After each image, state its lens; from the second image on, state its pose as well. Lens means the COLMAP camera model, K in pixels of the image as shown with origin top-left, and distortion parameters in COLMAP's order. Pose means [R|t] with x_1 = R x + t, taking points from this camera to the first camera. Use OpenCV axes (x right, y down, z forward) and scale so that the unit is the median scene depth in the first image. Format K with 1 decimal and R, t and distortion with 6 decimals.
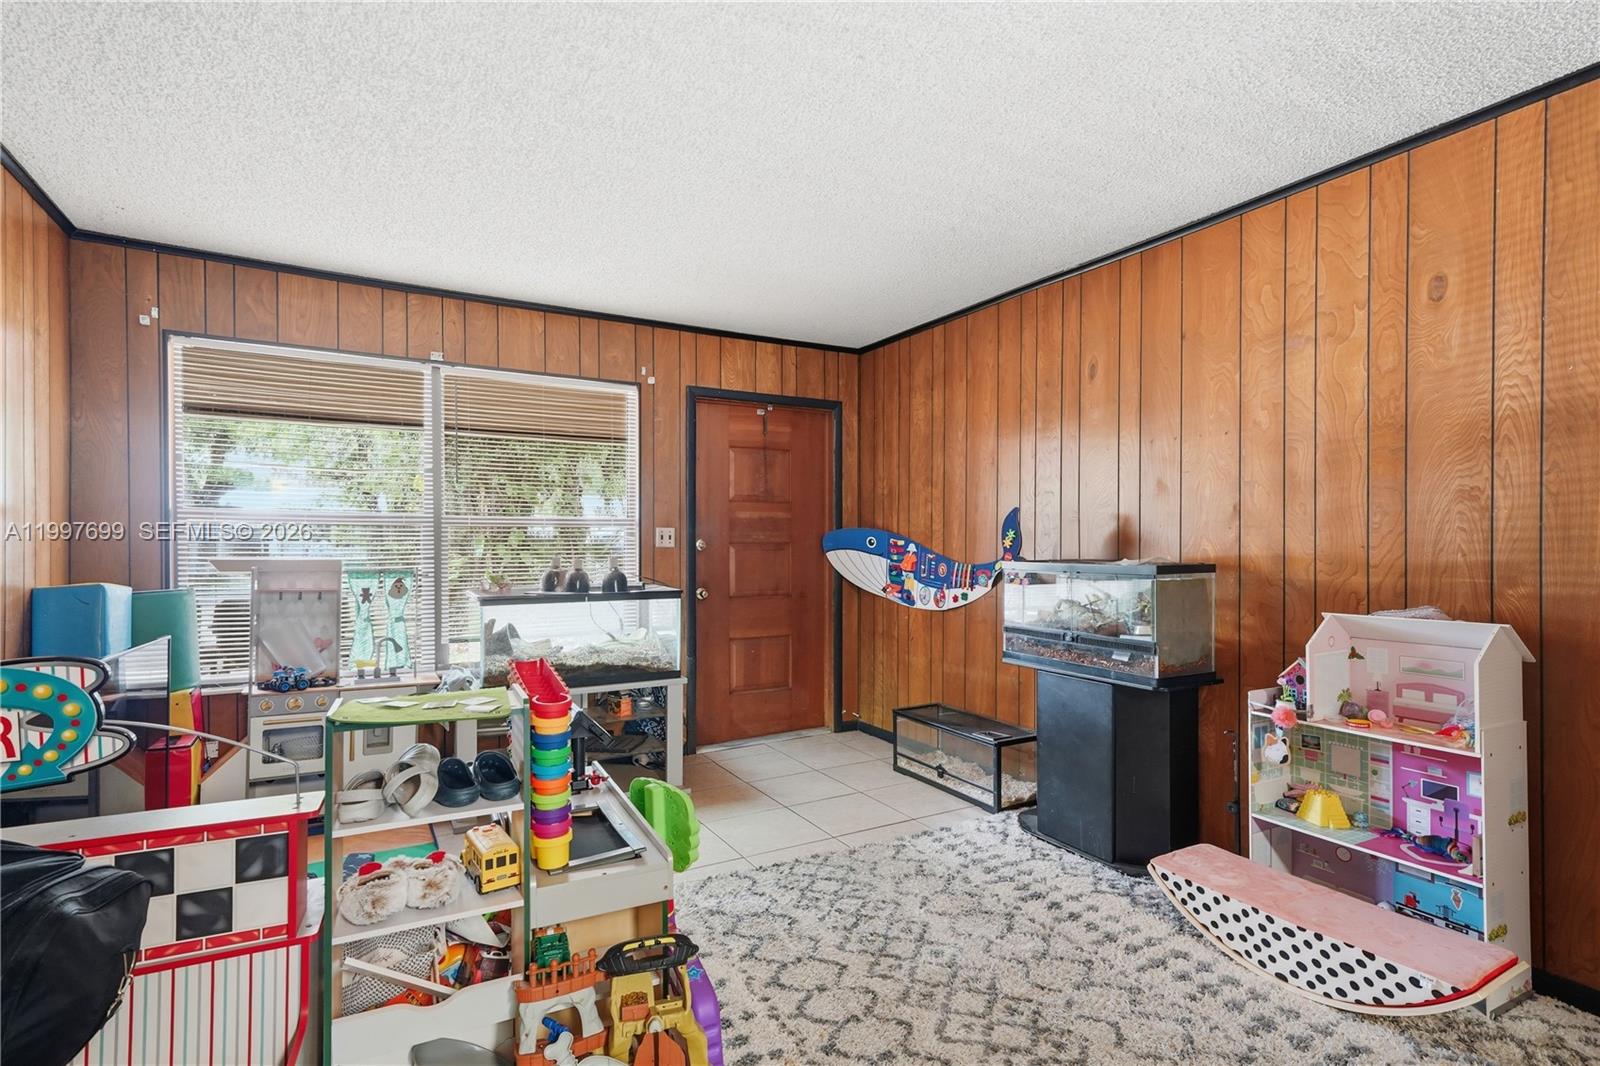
lens RADIAL K [[775.6, 0, 801.0], [0, 775.6, 550.1], [0, 0, 1]] dist [0.000492, 0.000266]
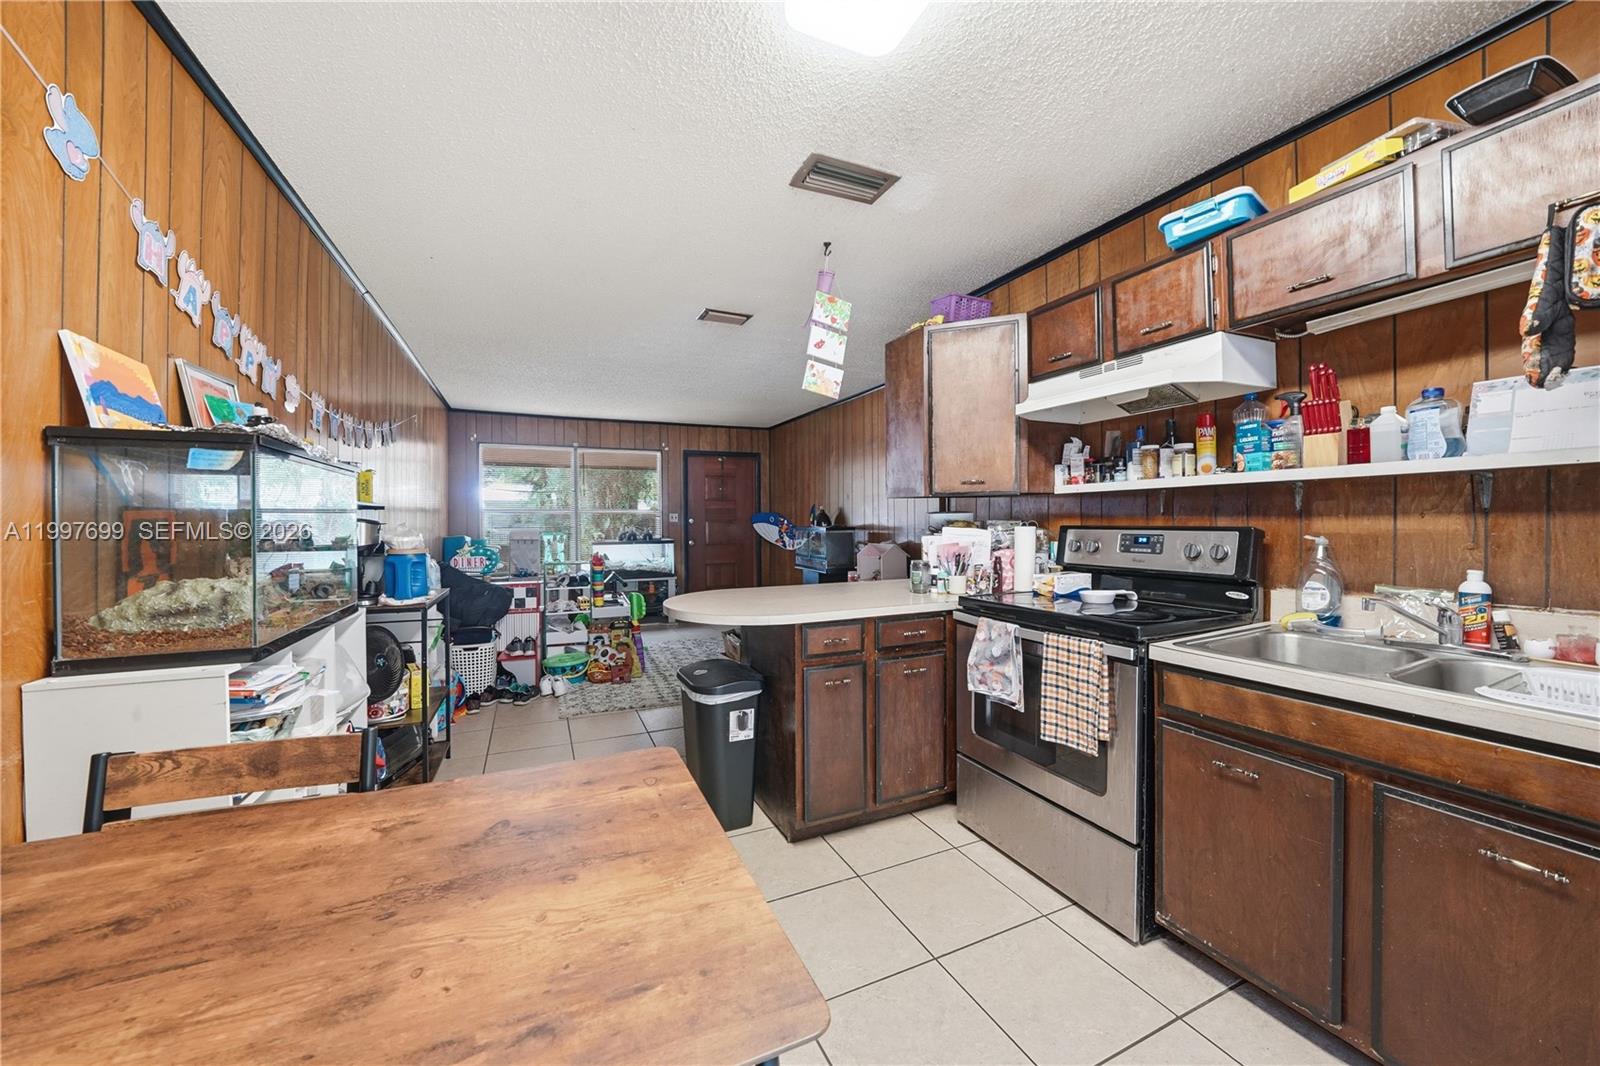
lens RADIAL K [[590.1, 0, 796.5], [0, 590.1, 523.1], [0, 0, 1]] dist [-0.000363, 0.000005]
pose [[0.994743, -0.004804, -0.102286, 0.359833], [0.004814, 0.999988, -0.000149, 0.001890], [0.102285, -0.000345, 0.994755, -0.681101]]
